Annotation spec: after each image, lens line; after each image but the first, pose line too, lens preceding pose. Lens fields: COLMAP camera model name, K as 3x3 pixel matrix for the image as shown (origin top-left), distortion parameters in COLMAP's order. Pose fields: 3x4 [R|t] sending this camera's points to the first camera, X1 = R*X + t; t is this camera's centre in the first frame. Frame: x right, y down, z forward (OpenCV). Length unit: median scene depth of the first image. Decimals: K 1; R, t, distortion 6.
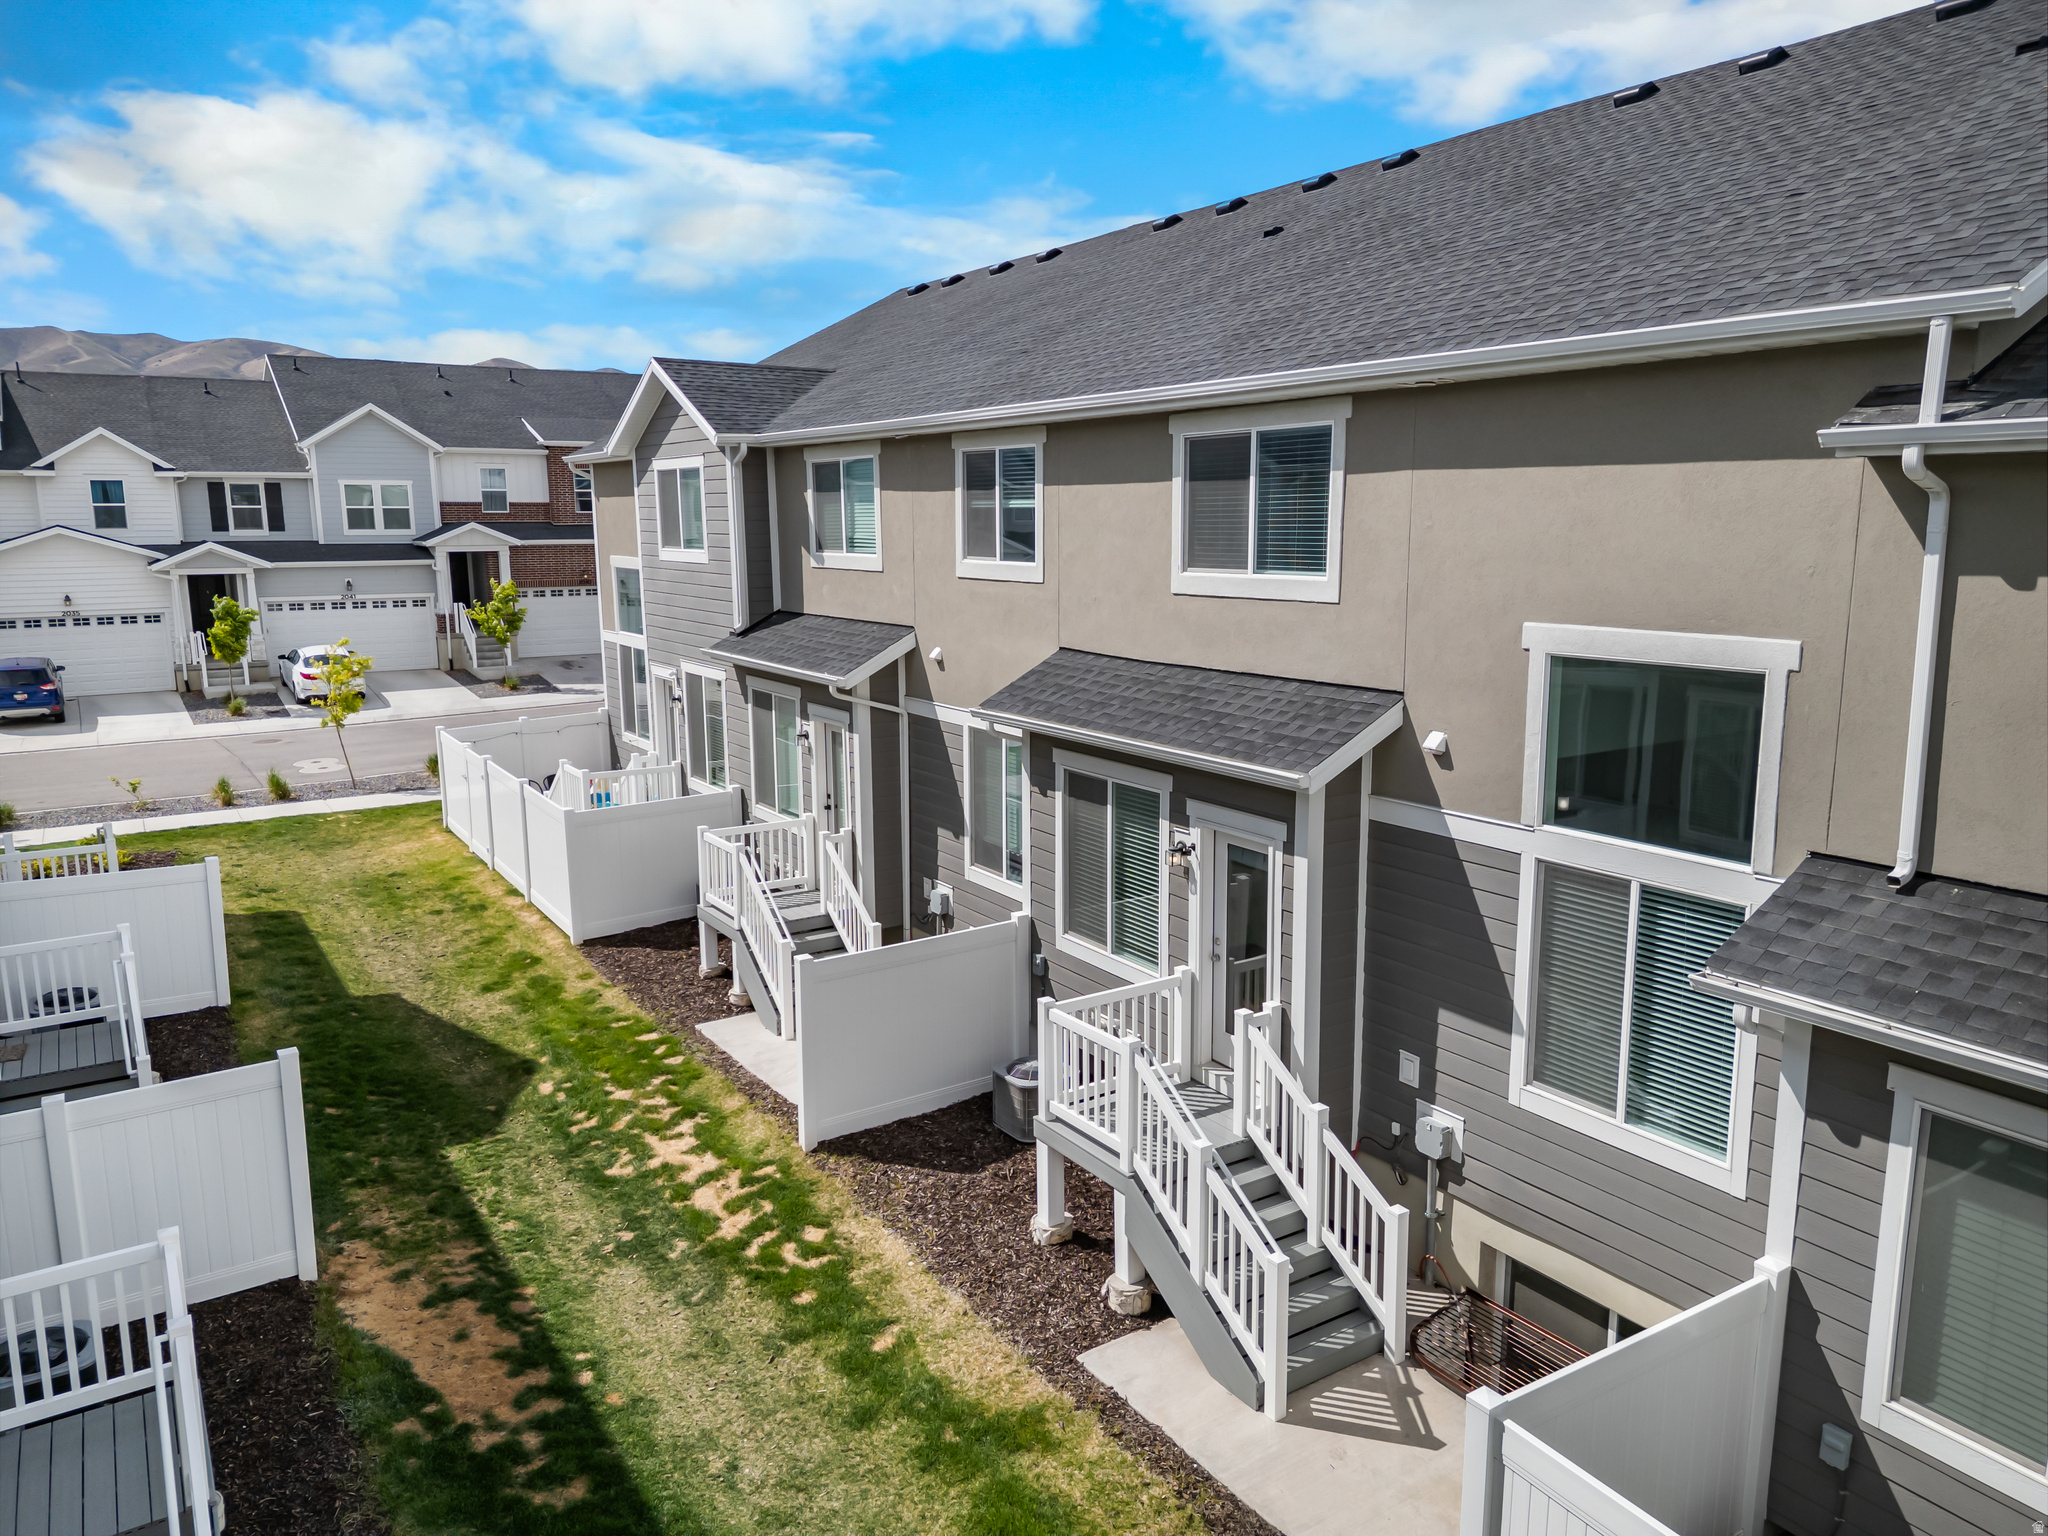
lens RADIAL K [[1439.4, 0, 1022.7], [0, 1439.4, 777.2], [0, 0, 1]] dist [0.061746, -0.047825]
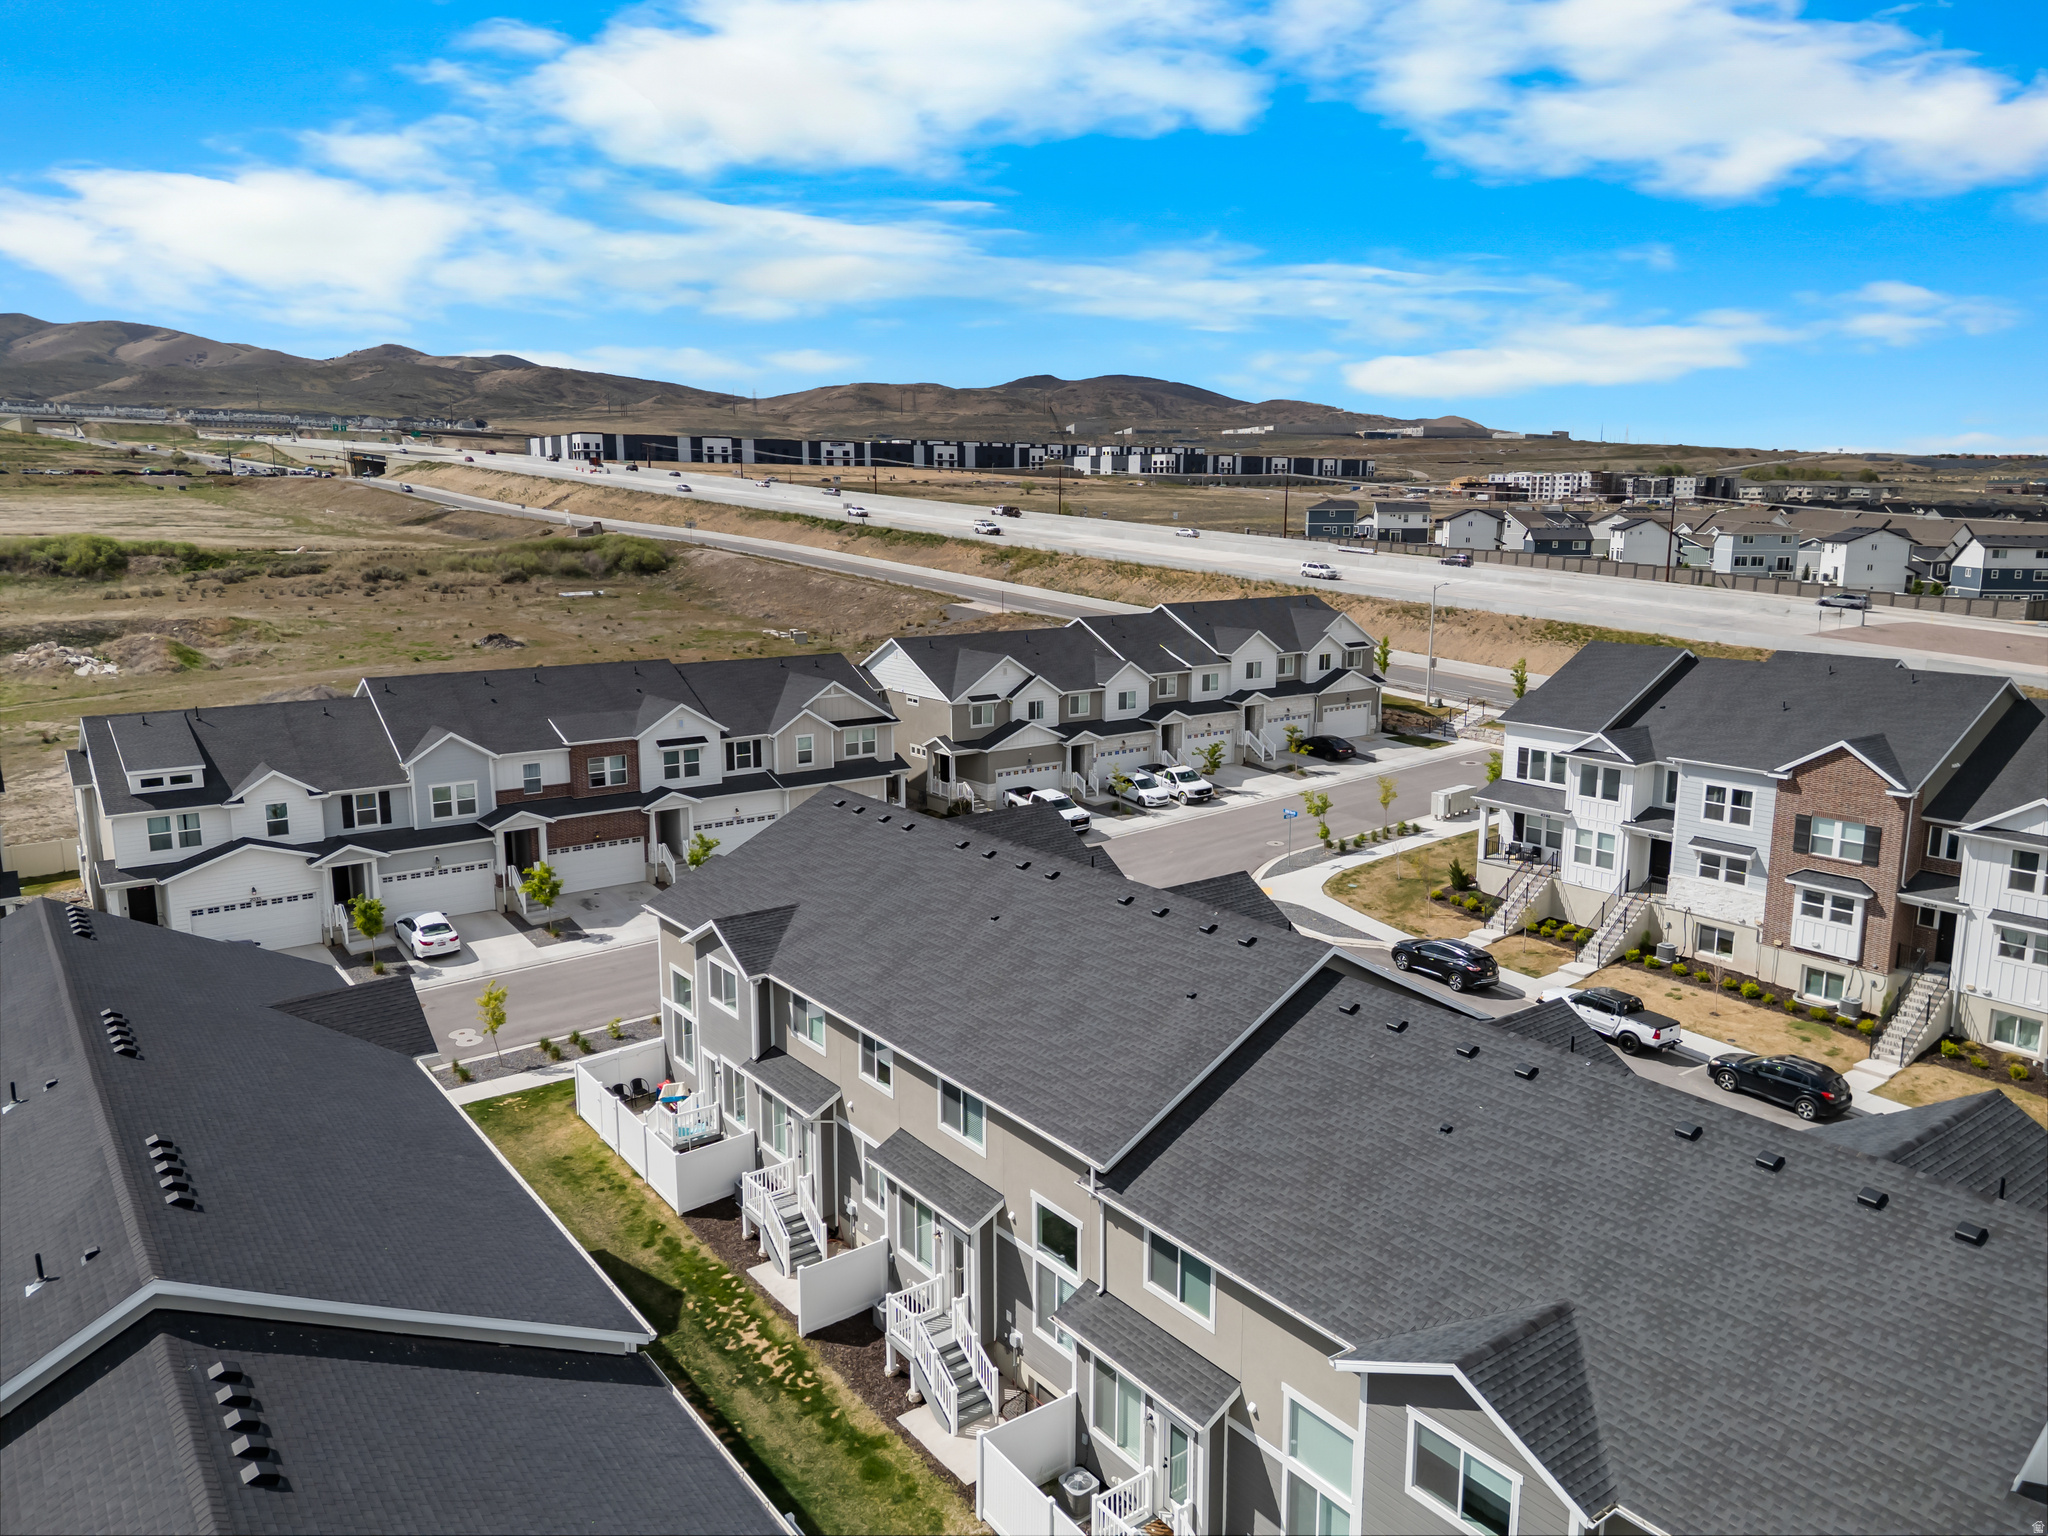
lens RADIAL K [[1439.4, 0, 1032.5], [0, 1439.4, 779.1], [0, 0, 1]] dist [0.061746, -0.047825]
pose [[0.997502, -0.004721, 0.070481, 0.080529], [0.003874, 0.999919, 0.012149, -0.716030], [-0.070532, -0.011846, 0.997439, -1.506374]]
